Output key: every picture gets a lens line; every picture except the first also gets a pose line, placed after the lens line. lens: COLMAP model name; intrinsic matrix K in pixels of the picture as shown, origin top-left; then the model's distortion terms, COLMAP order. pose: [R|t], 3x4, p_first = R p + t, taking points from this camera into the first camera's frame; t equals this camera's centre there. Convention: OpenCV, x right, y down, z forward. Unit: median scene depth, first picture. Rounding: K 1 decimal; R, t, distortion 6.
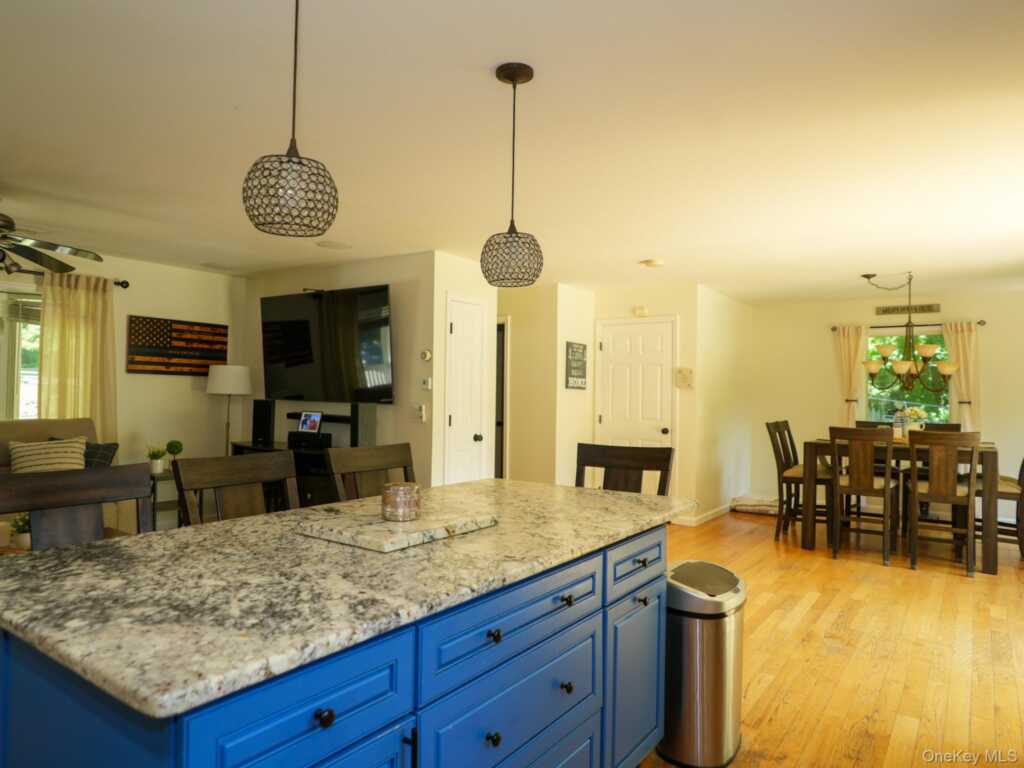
lens RADIAL K [[660.2, 0, 512.0], [0, 660.2, 384.0], [0, 0, 1]] dist [-0.034795, 0.020176]
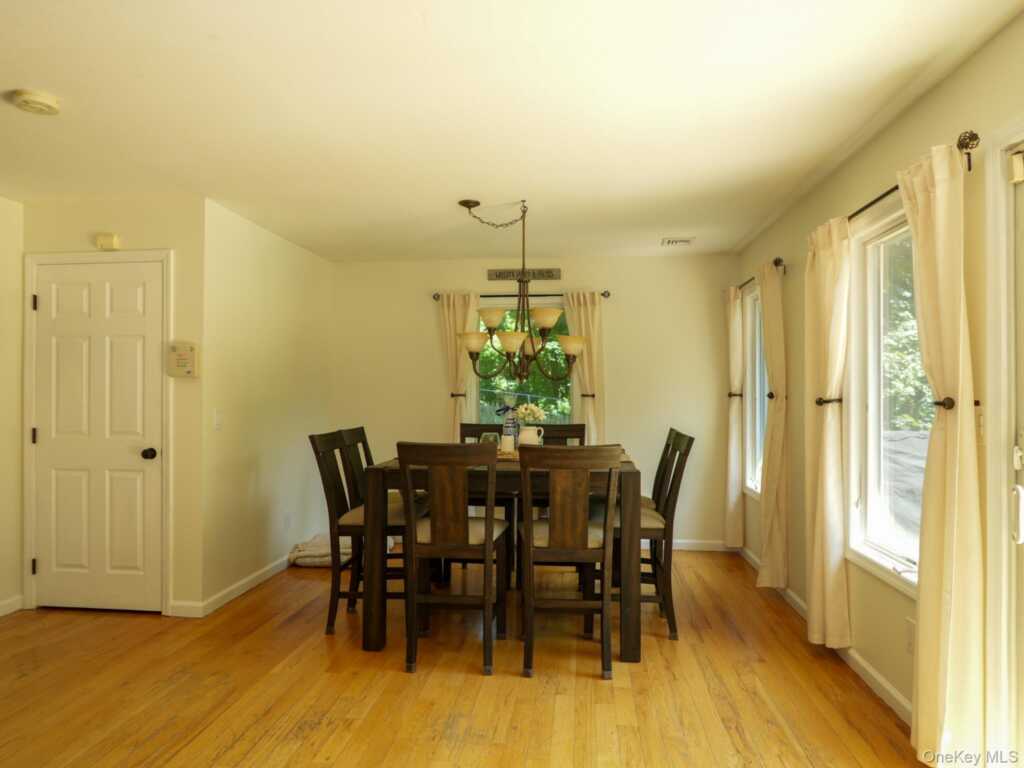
lens RADIAL K [[660.2, 0, 512.0], [0, 660.2, 384.0], [0, 0, 1]] dist [-0.034795, 0.020176]
pose [[0.871595, -0.006257, 0.490187, 0.233678], [0.003419, 0.999972, 0.006686, 0.009256], [-0.490215, -0.004152, 0.871592, 0.365627]]
